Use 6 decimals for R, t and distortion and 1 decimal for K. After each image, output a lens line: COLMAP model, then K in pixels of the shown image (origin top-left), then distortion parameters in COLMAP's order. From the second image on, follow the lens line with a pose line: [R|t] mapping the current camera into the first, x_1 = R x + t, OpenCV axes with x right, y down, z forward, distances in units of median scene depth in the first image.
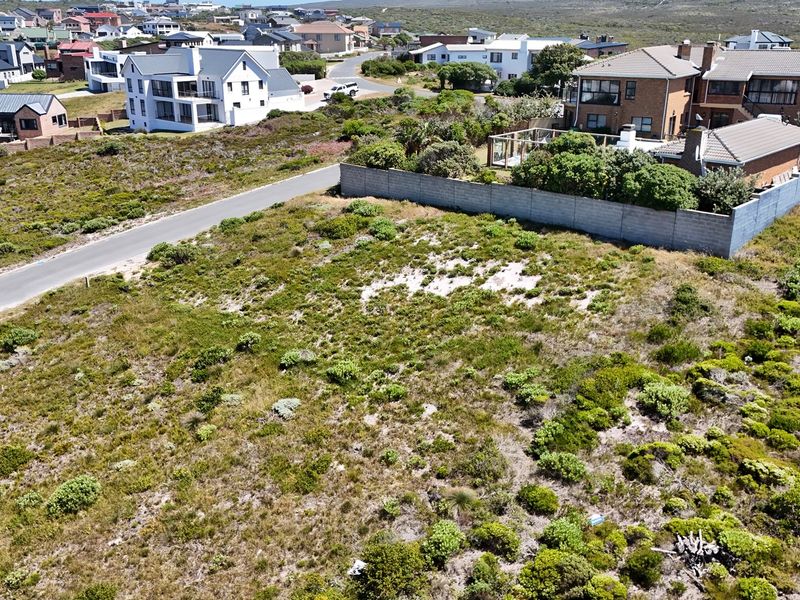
lens RADIAL K [[776.7, 0, 400.0], [0, 776.7, 300.0], [0, 0, 1]] dist [0.127660, -0.224575]
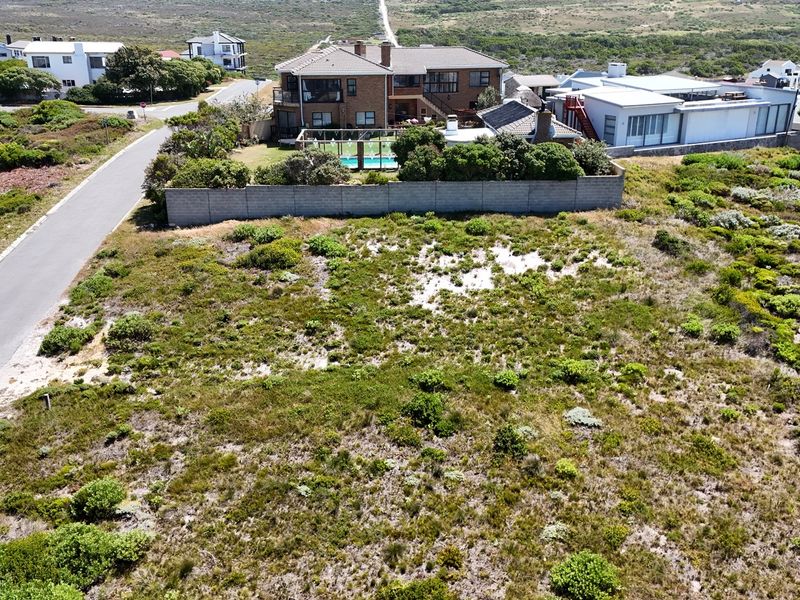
lens RADIAL K [[776.7, 0, 400.0], [0, 776.7, 300.0], [0, 0, 1]] dist [0.127660, -0.224575]
pose [[0.709139, -0.238383, 0.663548, -0.660289], [0.239309, 0.966621, 0.091512, -0.105633], [-0.663214, 0.093898, 0.742516, 0.298865]]
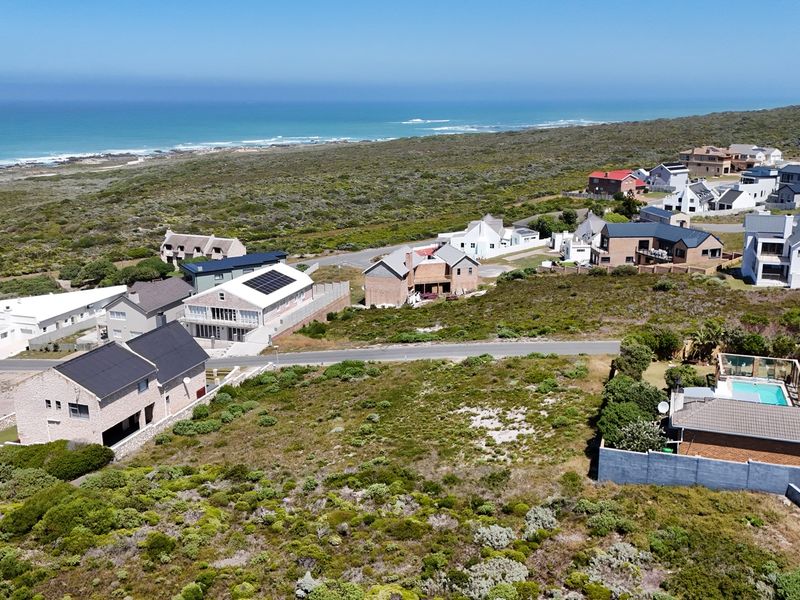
lens RADIAL K [[776.7, 0, 400.0], [0, 776.7, 300.0], [0, 0, 1]] dist [0.127660, -0.224575]
pose [[0.412477, 0.228062, -0.881958, 1.299635], [-0.303975, 0.947123, 0.102749, -0.358275], [0.858756, 0.225712, 0.459992, 0.033877]]
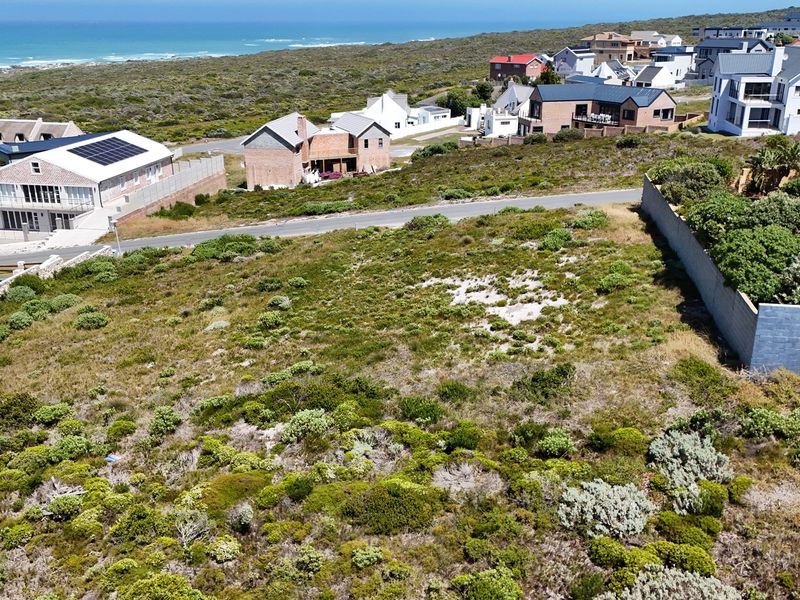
lens RADIAL K [[776.7, 0, 400.0], [0, 776.7, 300.0], [0, 0, 1]] dist [0.127660, -0.224575]
pose [[0.550870, 0.280934, -0.785887, 0.719656], [-0.278828, 0.949488, 0.143971, -0.120461], [0.786636, 0.139818, 0.601377, 0.335770]]
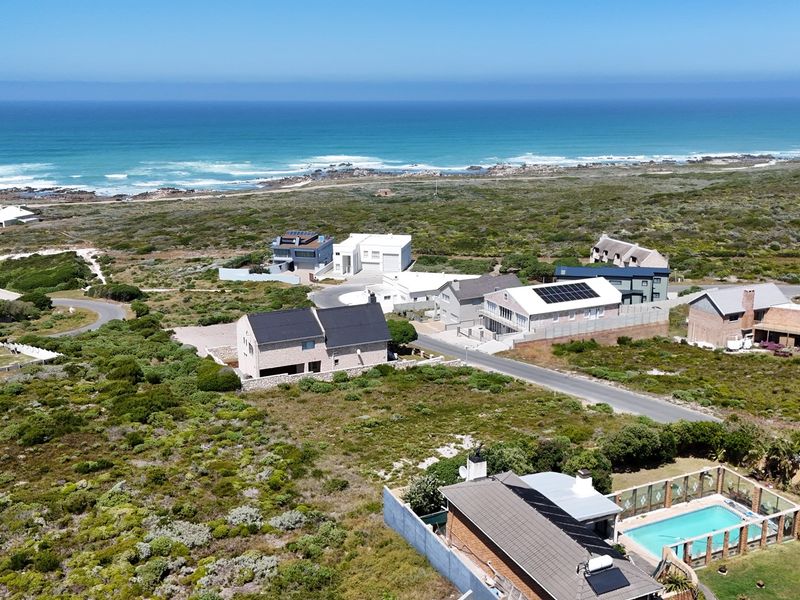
lens RADIAL K [[776.7, 0, 400.0], [0, 776.7, 300.0], [0, 0, 1]] dist [0.127660, -0.224575]
pose [[-0.372274, 0.234450, -0.898023, 1.417543], [-0.311068, 0.880089, 0.358720, -0.811954], [0.874442, 0.412888, -0.254704, 1.138569]]
